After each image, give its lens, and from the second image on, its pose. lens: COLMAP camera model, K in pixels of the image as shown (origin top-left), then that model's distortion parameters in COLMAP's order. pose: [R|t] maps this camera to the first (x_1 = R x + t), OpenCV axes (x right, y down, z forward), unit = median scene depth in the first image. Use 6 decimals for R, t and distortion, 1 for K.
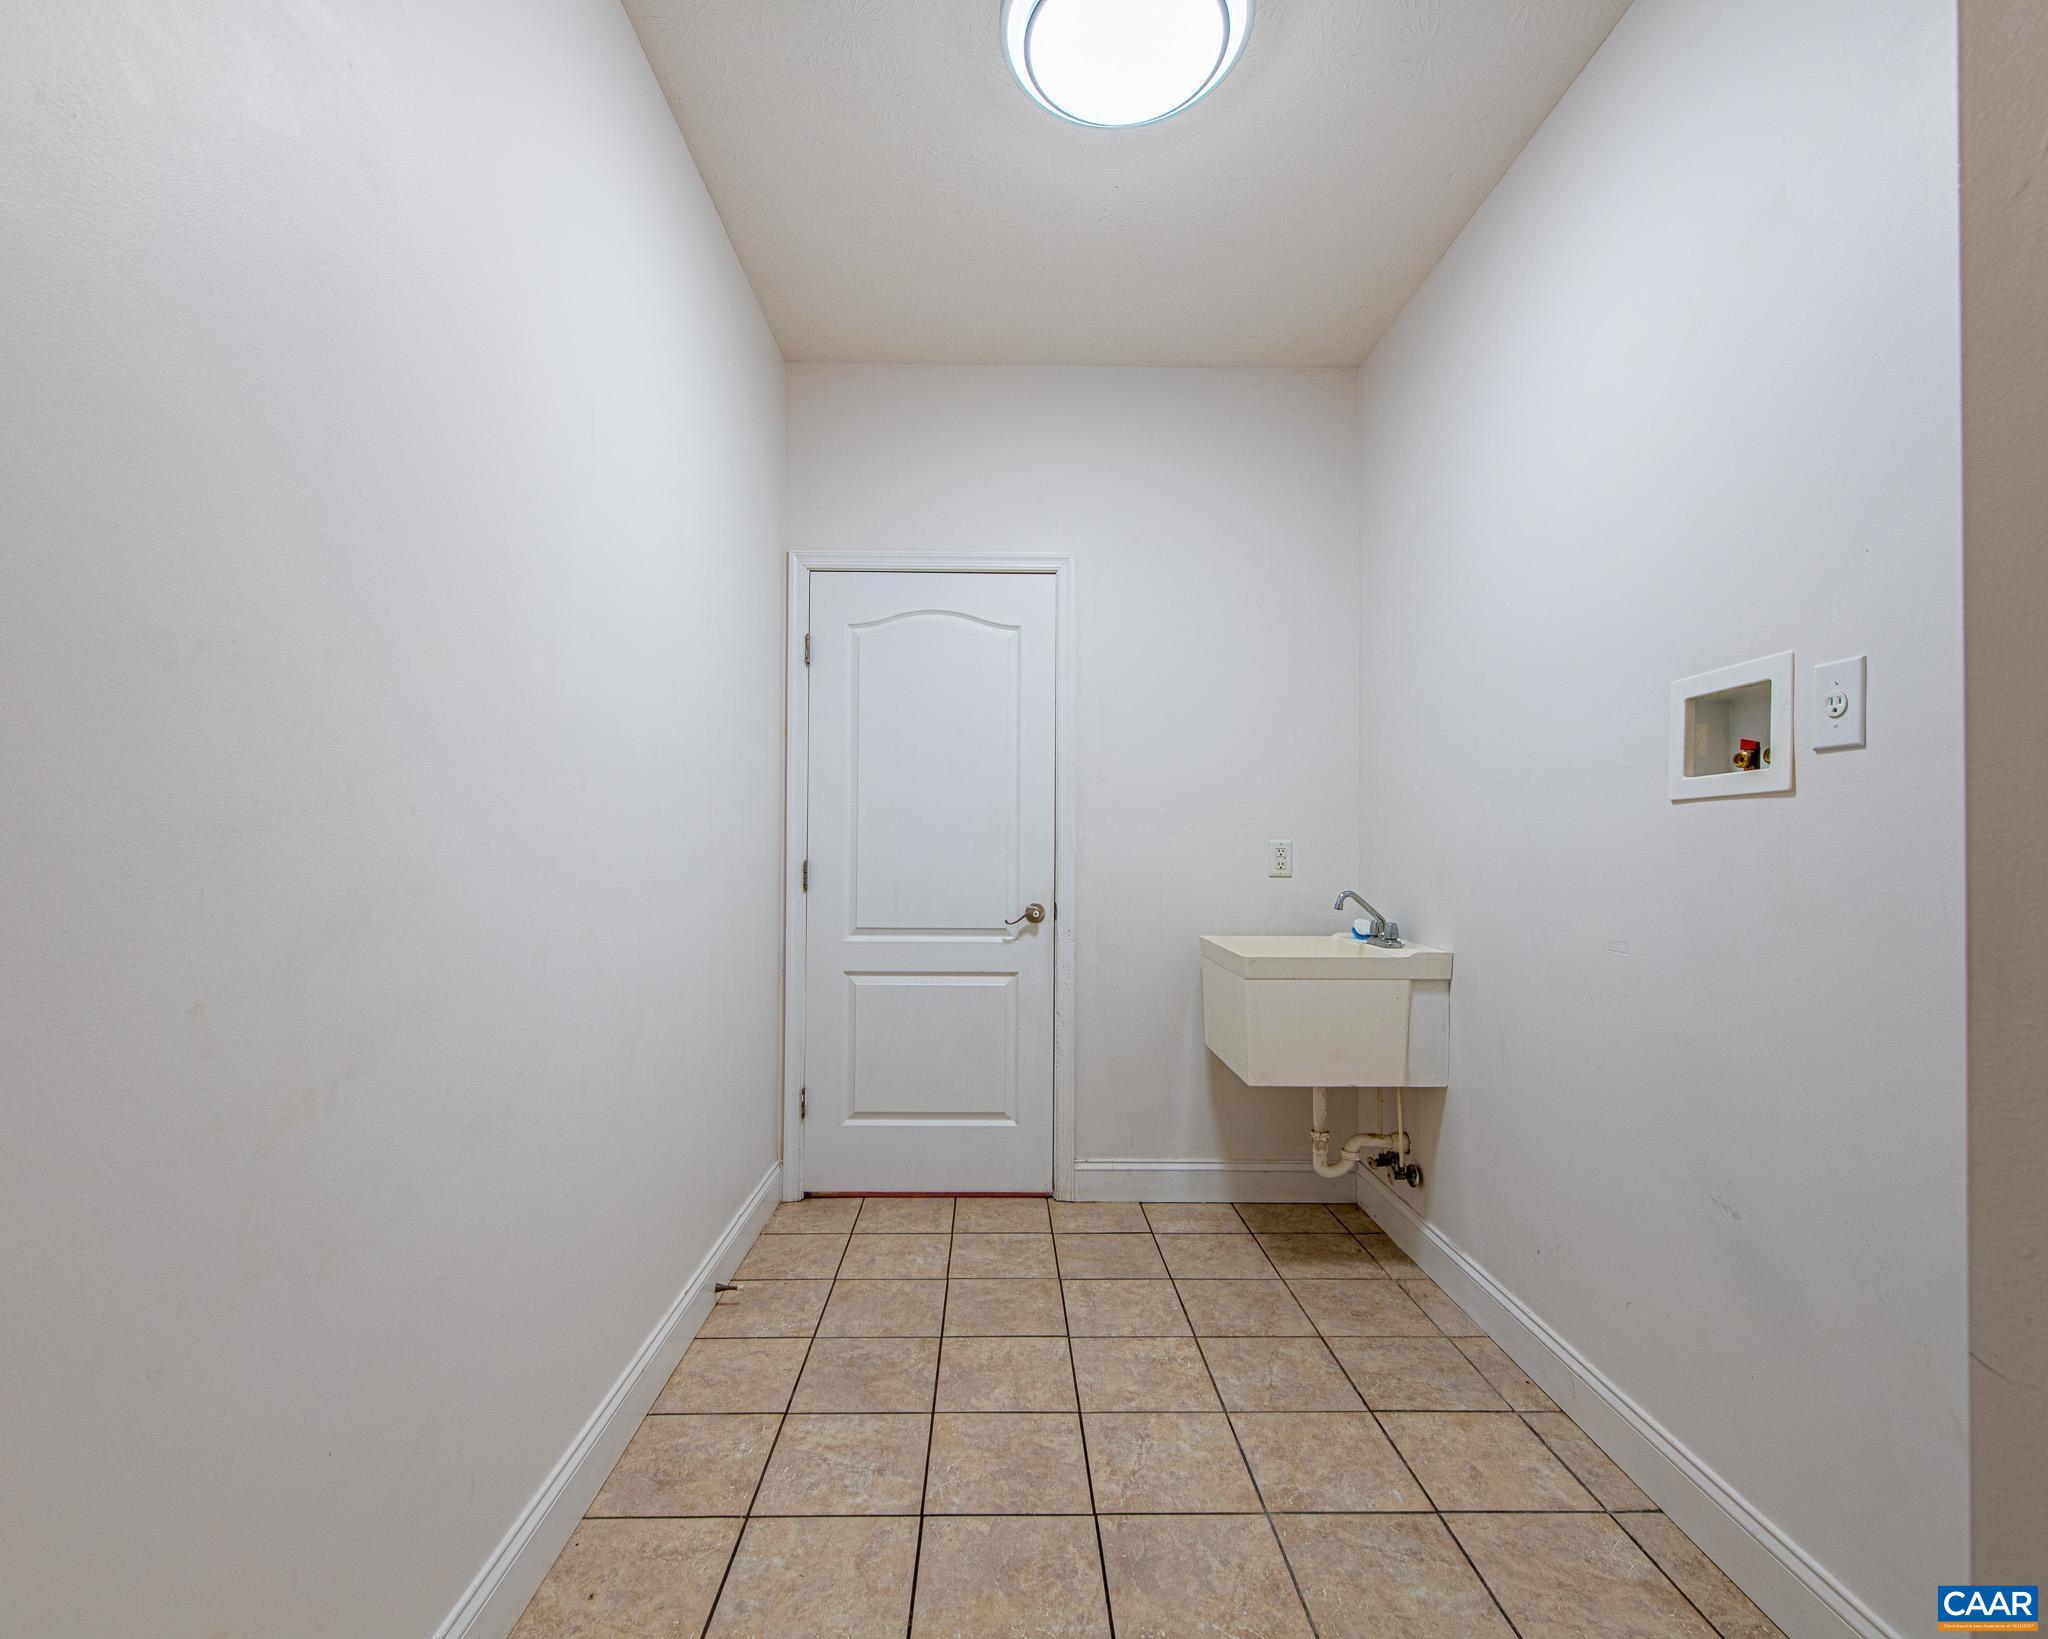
lens RADIAL K [[958.4, 0, 1020.1], [0, 958.4, 828.6], [0, 0, 1]] dist [0.013228, -0.005060]
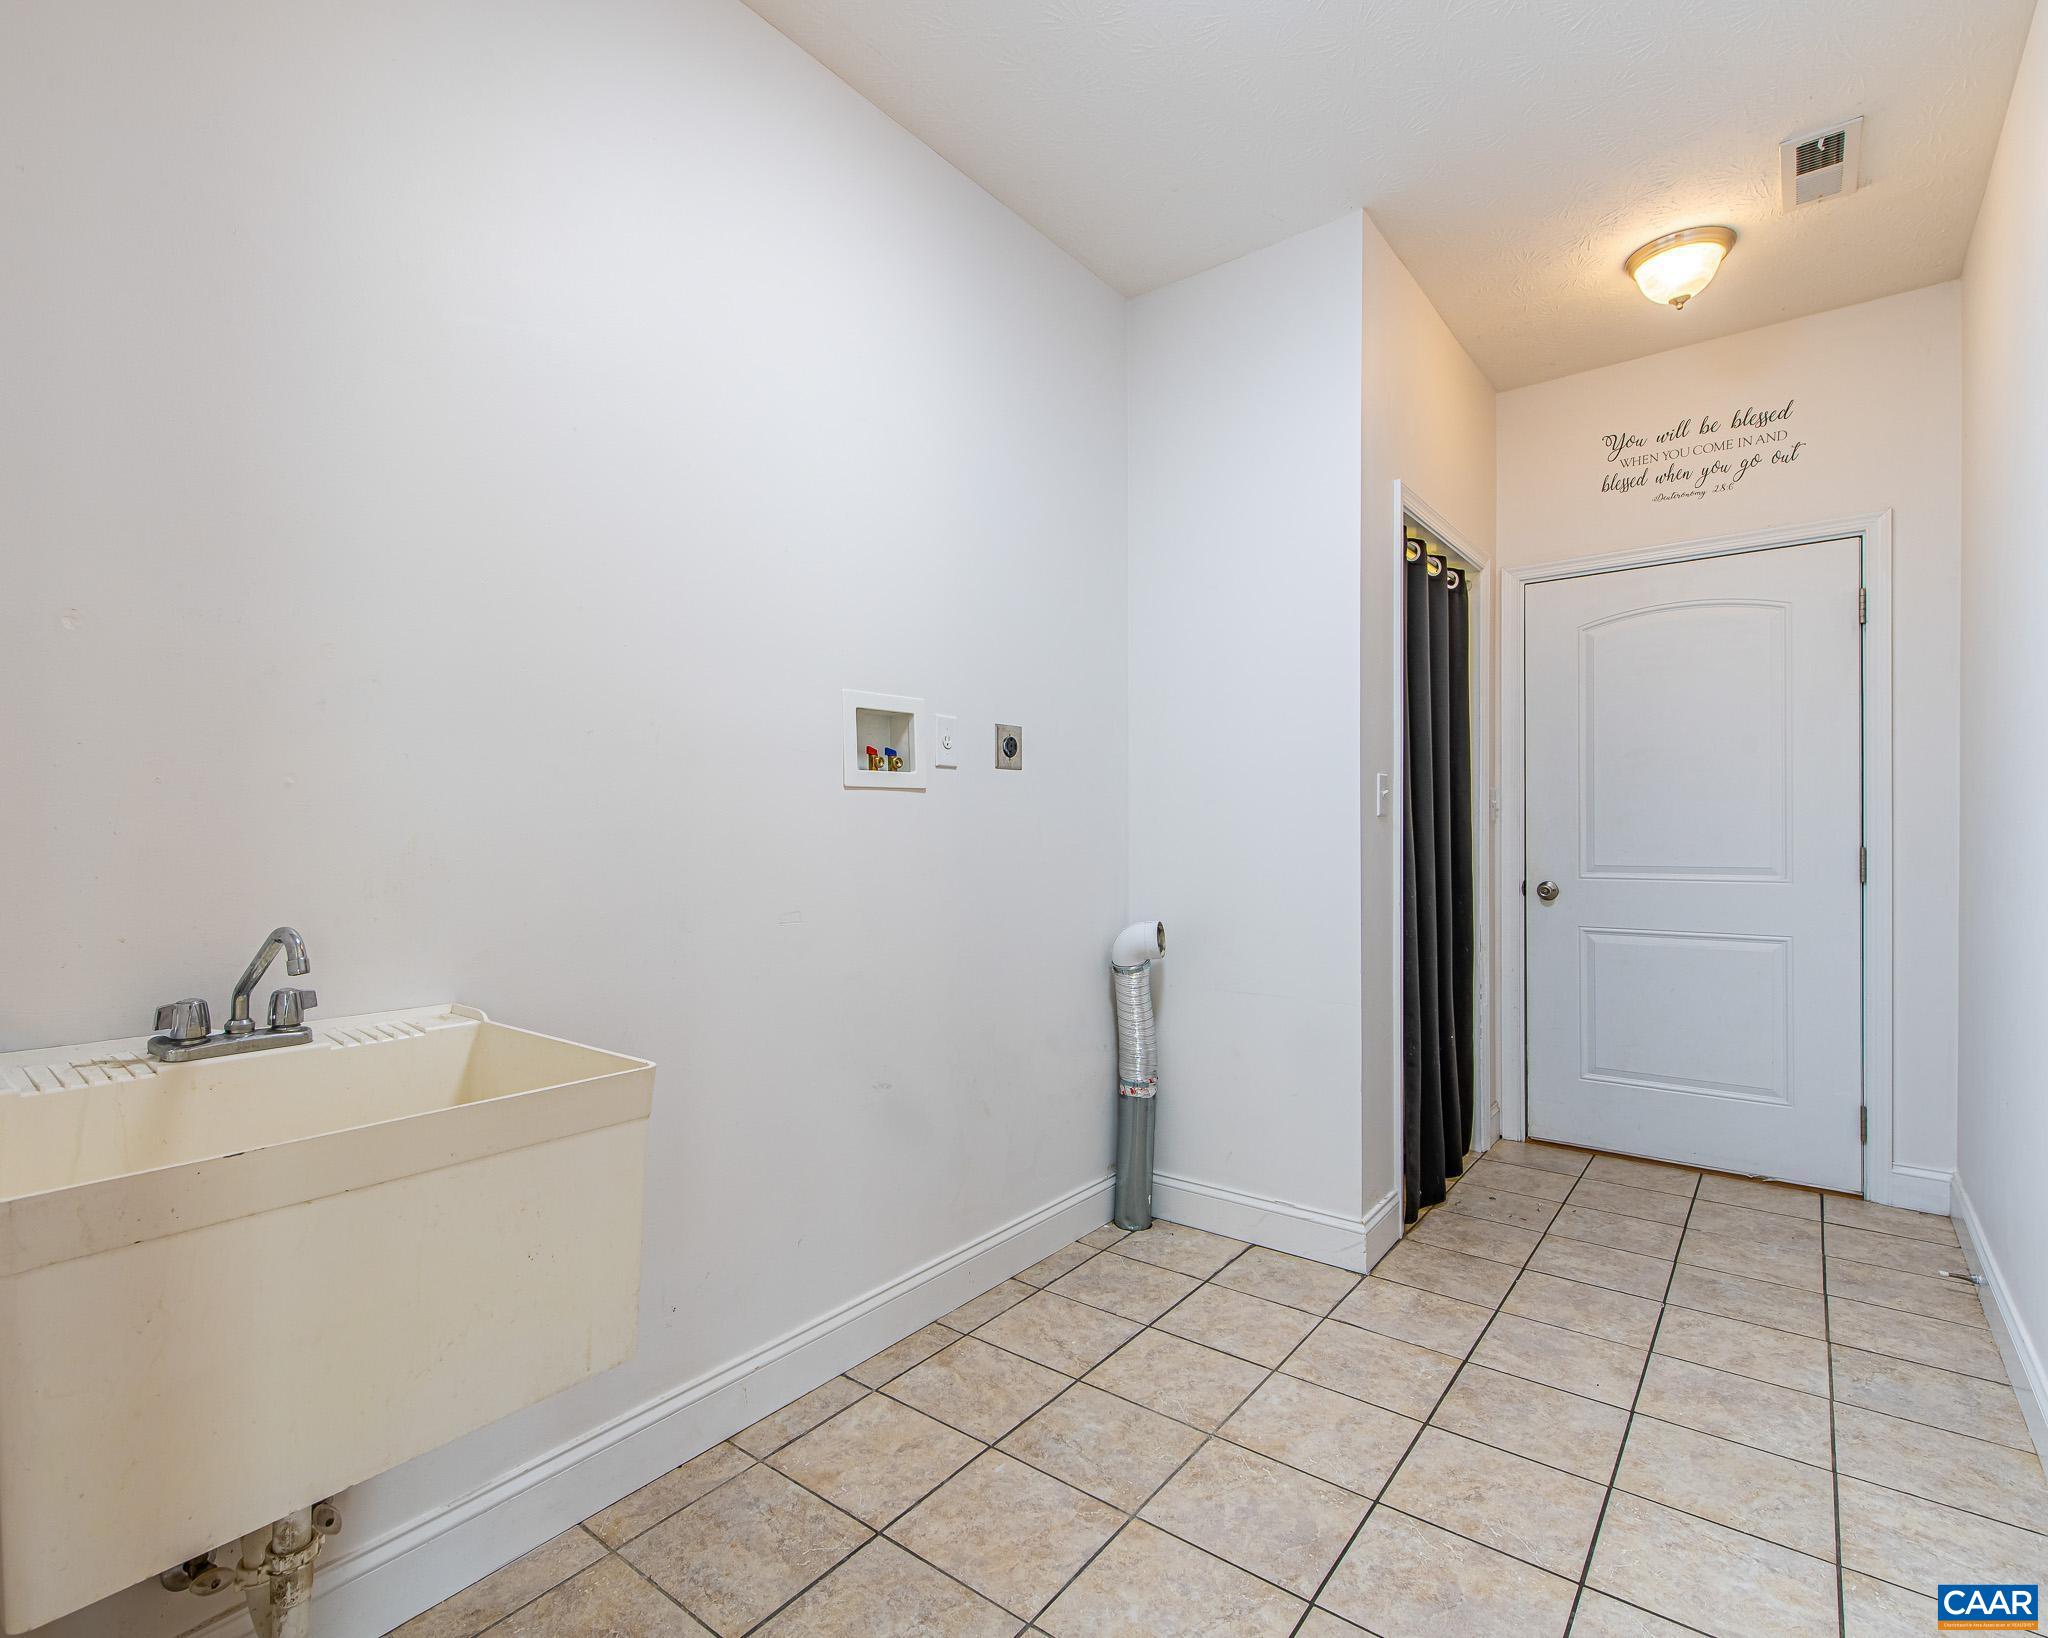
lens RADIAL K [[958.4, 0, 1010.1], [0, 958.4, 828.3], [0, 0, 1]] dist [0.013228, -0.005060]
pose [[-0.761419, -0.004547, 0.648244, -0.257196], [-0.013150, 0.999878, -0.008432, 0.040116], [-0.648127, -0.014944, -0.761386, 1.761528]]
